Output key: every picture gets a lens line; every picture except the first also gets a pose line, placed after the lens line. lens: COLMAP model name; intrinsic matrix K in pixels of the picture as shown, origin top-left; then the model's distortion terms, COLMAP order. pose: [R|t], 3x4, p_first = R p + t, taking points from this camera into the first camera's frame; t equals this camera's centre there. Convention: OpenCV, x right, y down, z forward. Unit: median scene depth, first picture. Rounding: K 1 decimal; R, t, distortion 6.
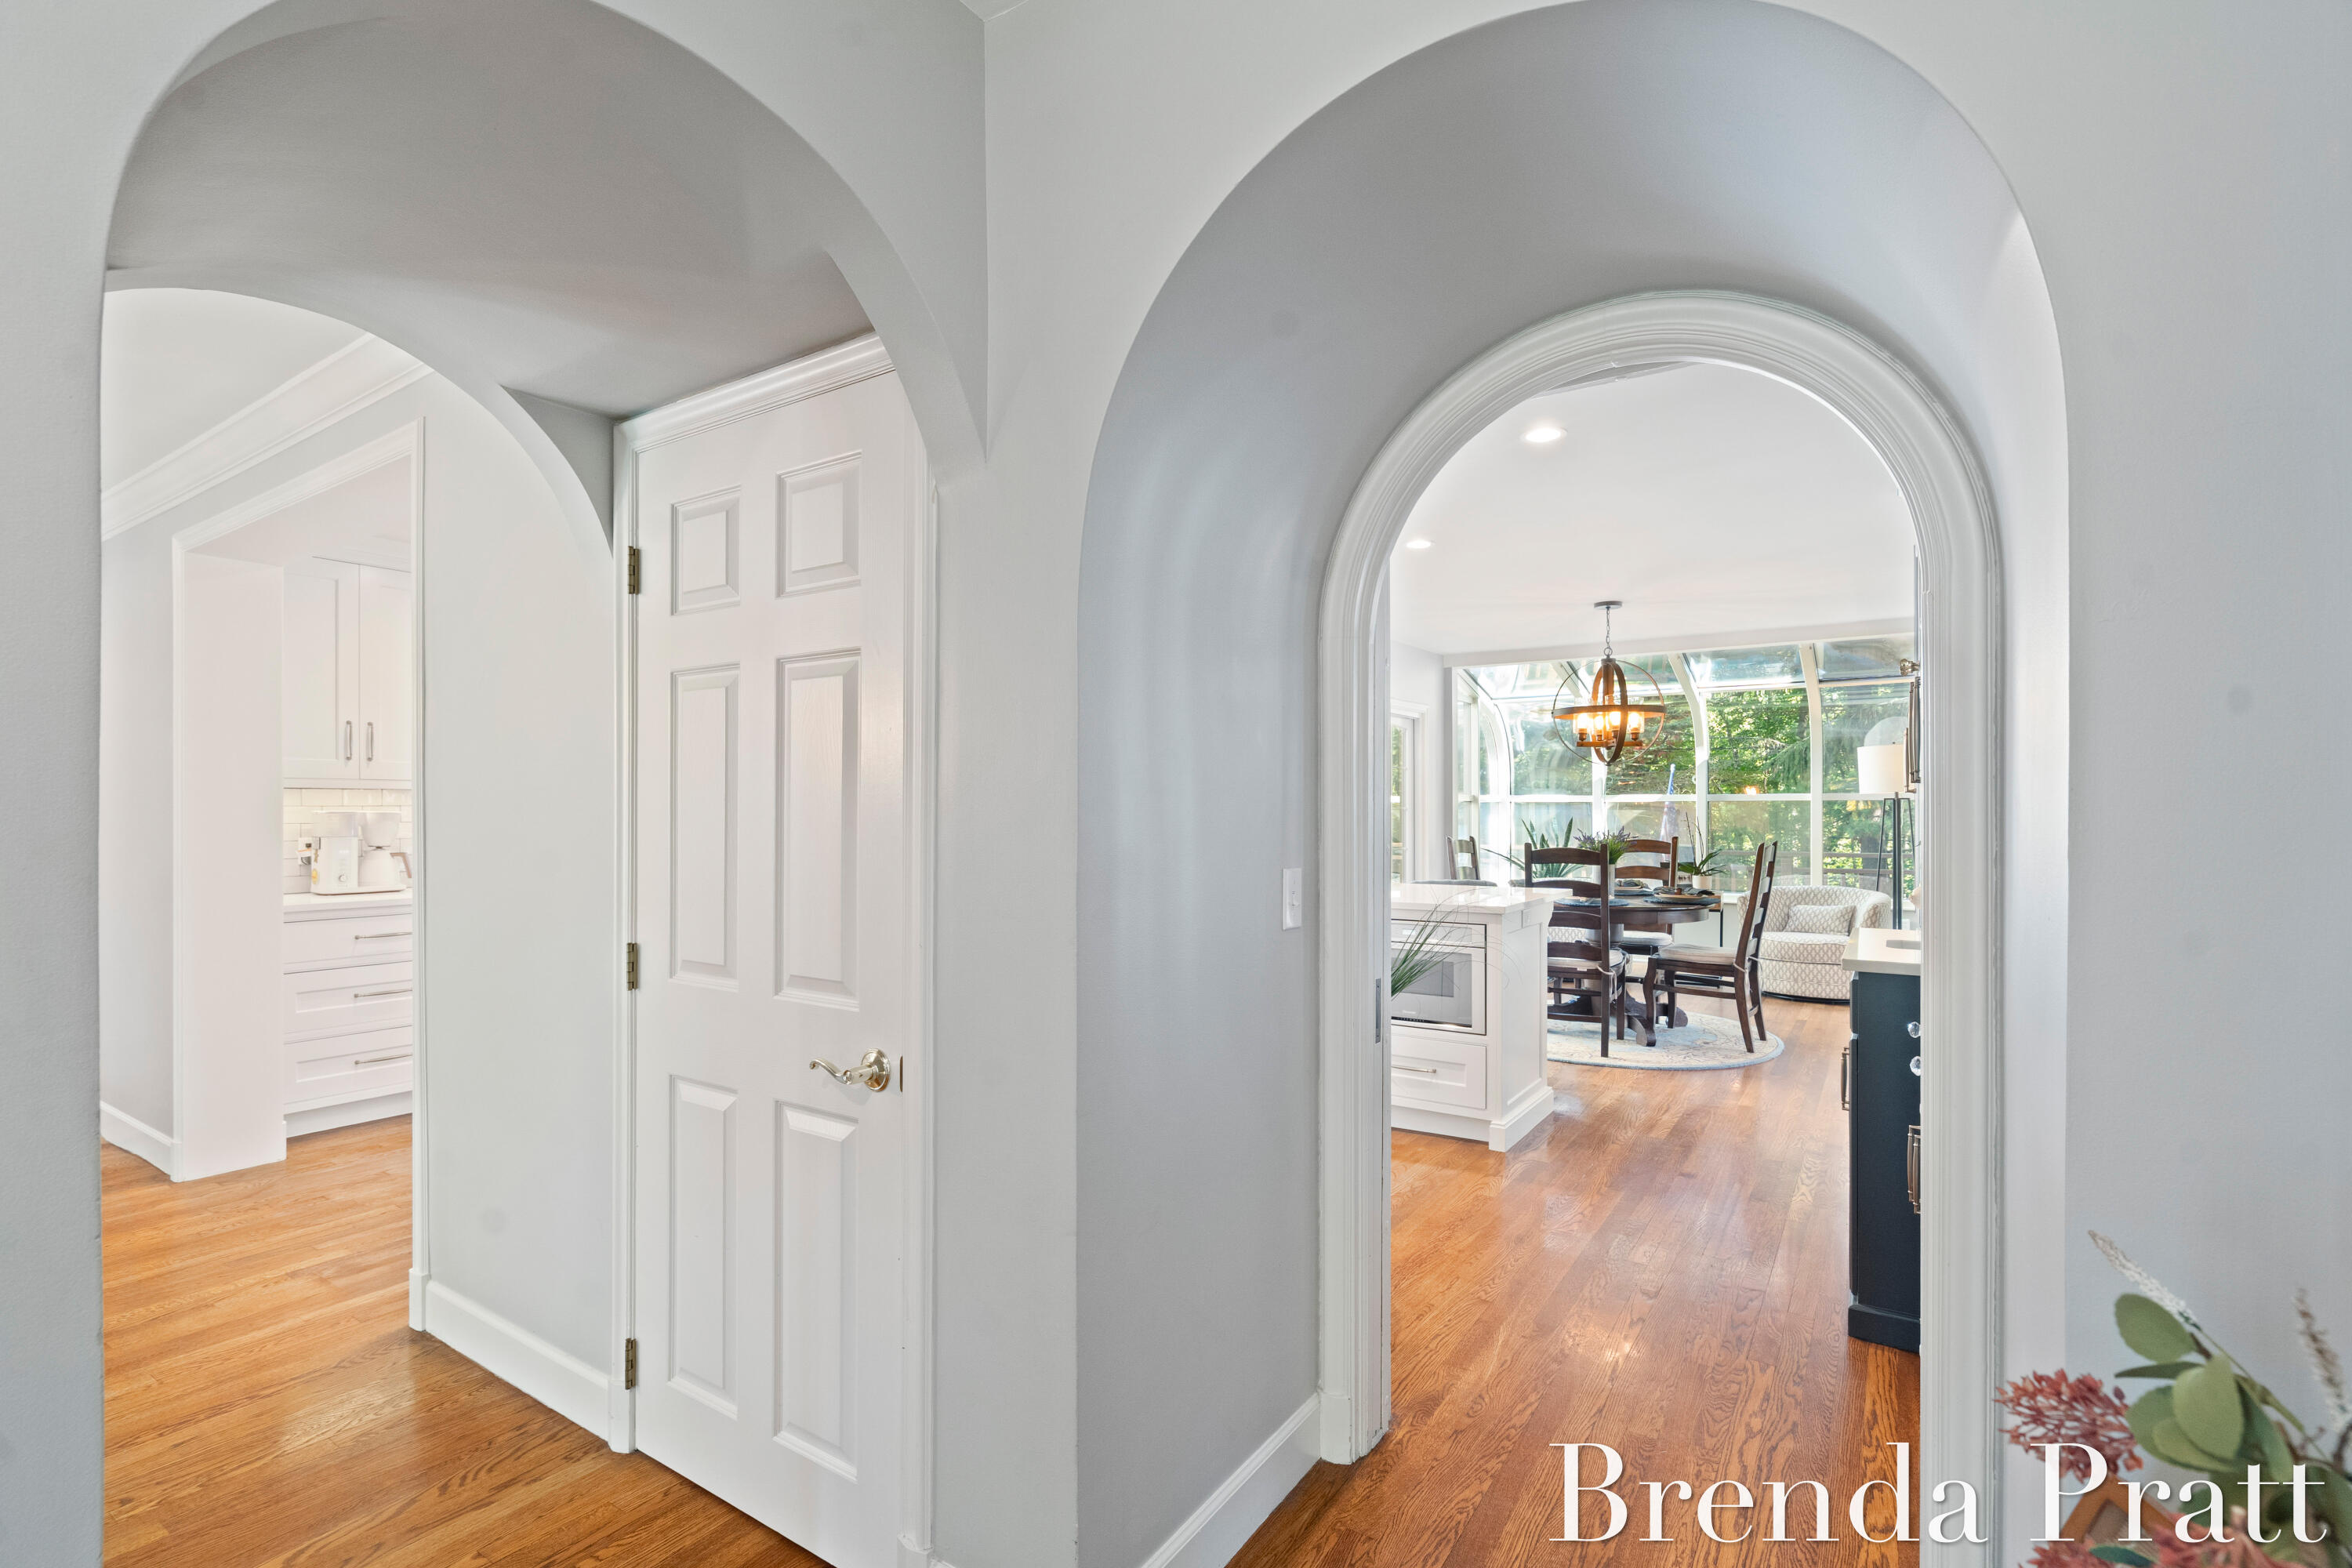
lens RADIAL K [[1077.3, 0, 1159.5], [0, 1077.3, 809.6], [0, 0, 1]] dist [-0.005069, 0.001500]
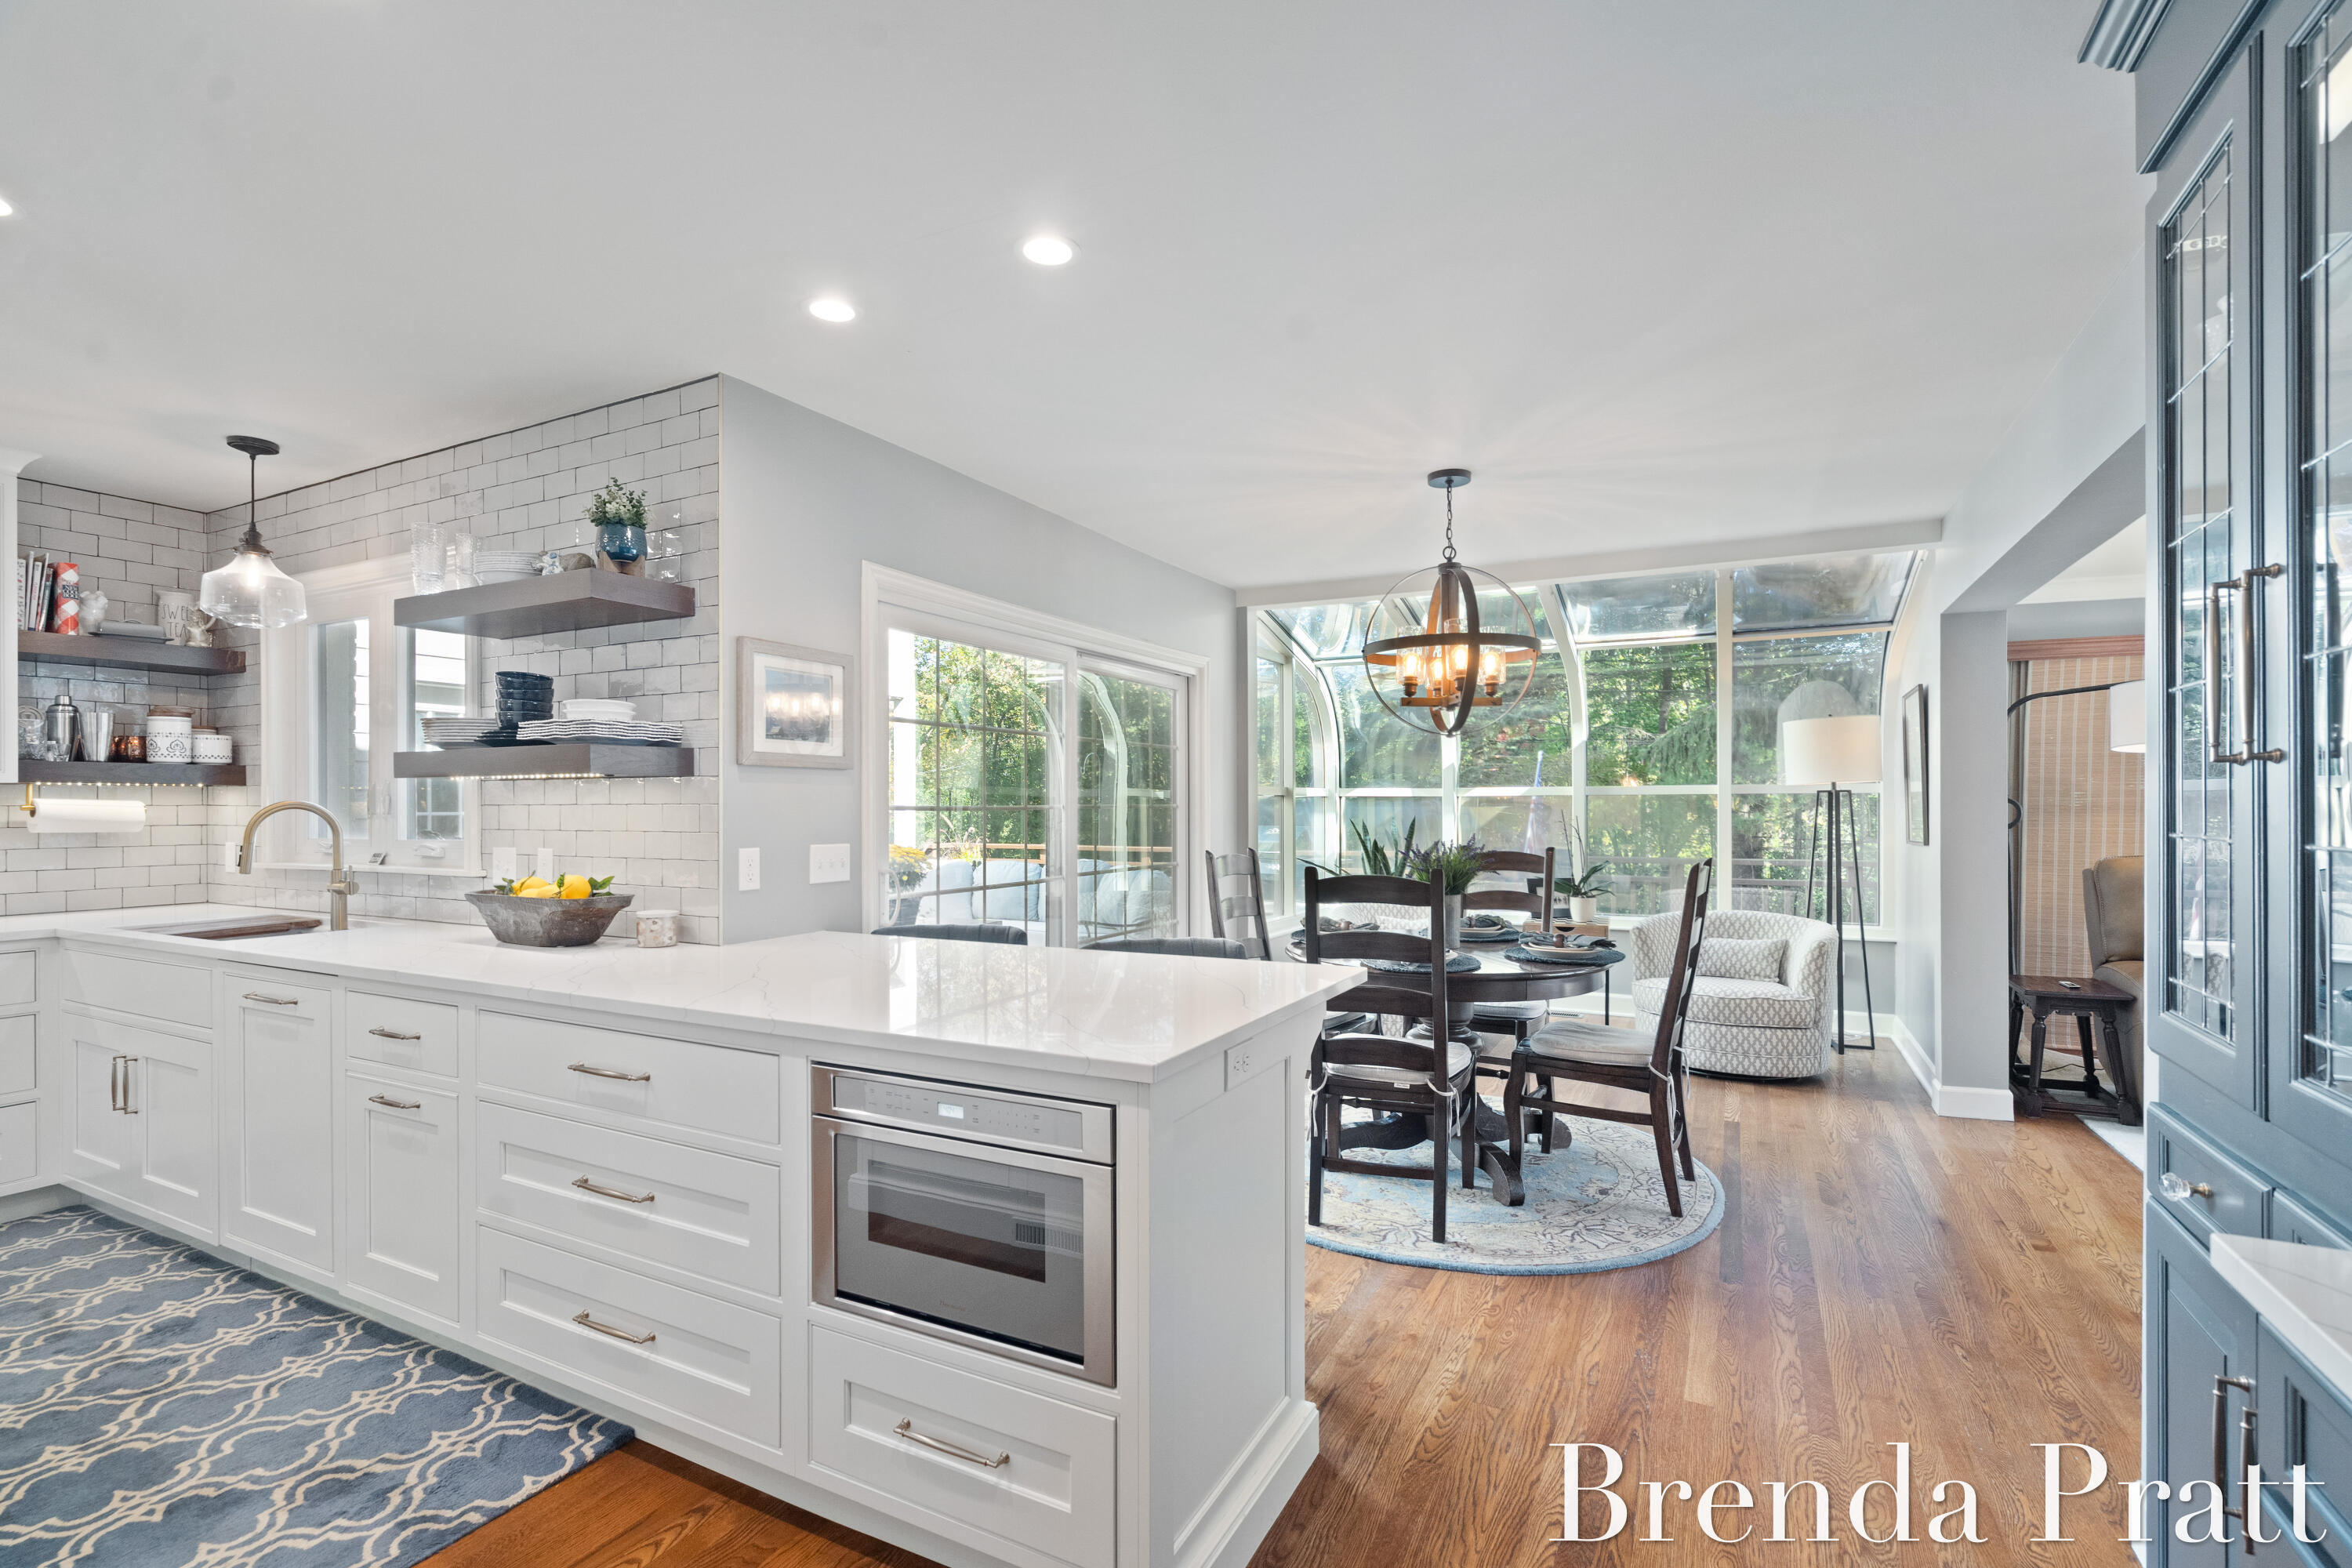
lens RADIAL K [[1077.3, 0, 1159.9], [0, 1077.3, 810.6], [0, 0, 1]] dist [-0.005069, 0.001500]
pose [[0.993825, -0.002066, 0.110937, 0.176979], [0.001660, 0.999992, 0.003752, -0.000380], [-0.110944, -0.003545, 0.993820, 0.390950]]
